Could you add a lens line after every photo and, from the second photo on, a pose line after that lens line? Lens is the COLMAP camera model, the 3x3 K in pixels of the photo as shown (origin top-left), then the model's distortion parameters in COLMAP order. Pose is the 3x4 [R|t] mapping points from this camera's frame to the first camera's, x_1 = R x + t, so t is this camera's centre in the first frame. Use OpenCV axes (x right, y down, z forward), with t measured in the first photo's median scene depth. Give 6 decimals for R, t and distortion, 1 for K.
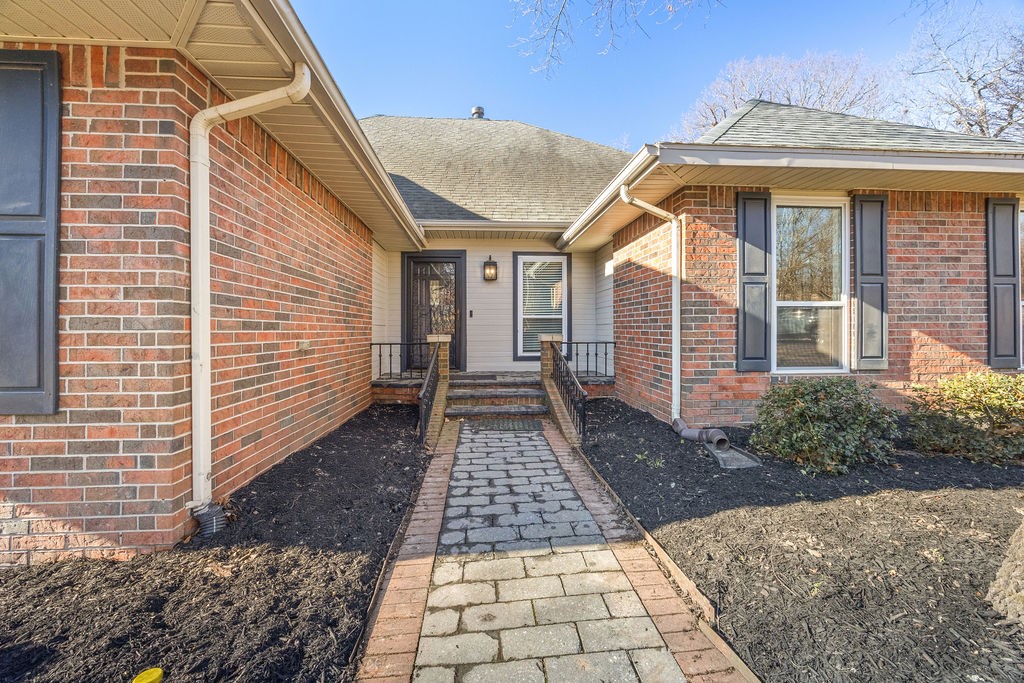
lens RADIAL K [[394.8, 0, 510.8], [0, 394.8, 334.4], [0, 0, 1]] dist [-0.002325, -0.000029]
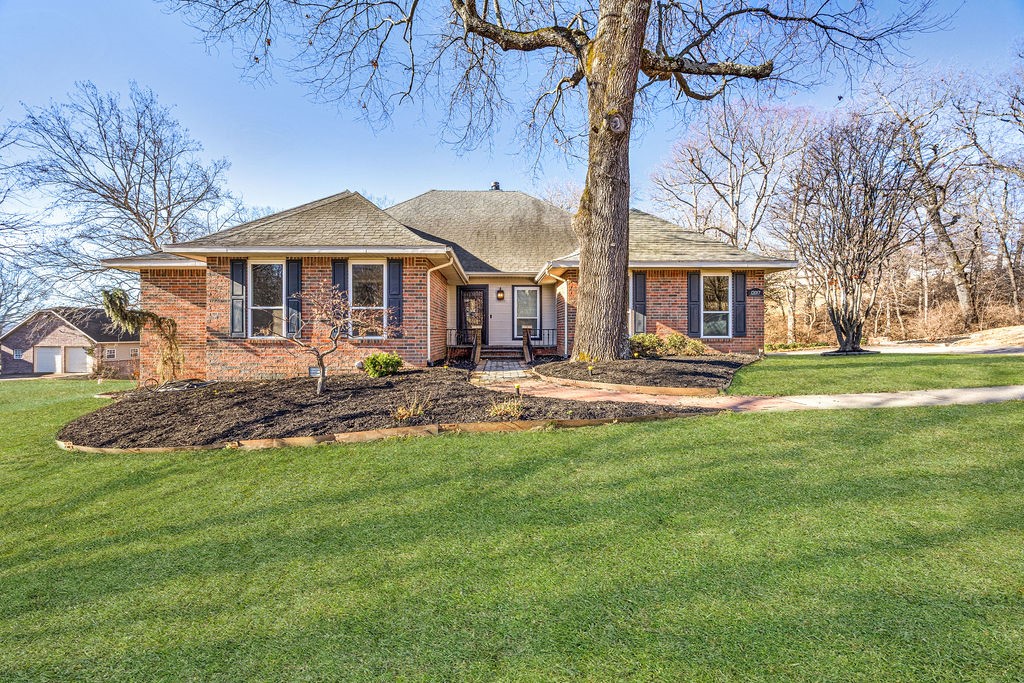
lens RADIAL K [[394.8, 0, 513.7], [0, 394.8, 339.1], [0, 0, 1]] dist [-0.002325, -0.000029]
pose [[0.999158, 0.002782, -0.040930, 0.098998], [-0.002647, 0.999991, 0.003355, 0.056772], [0.040939, -0.003243, 0.999156, -1.012355]]
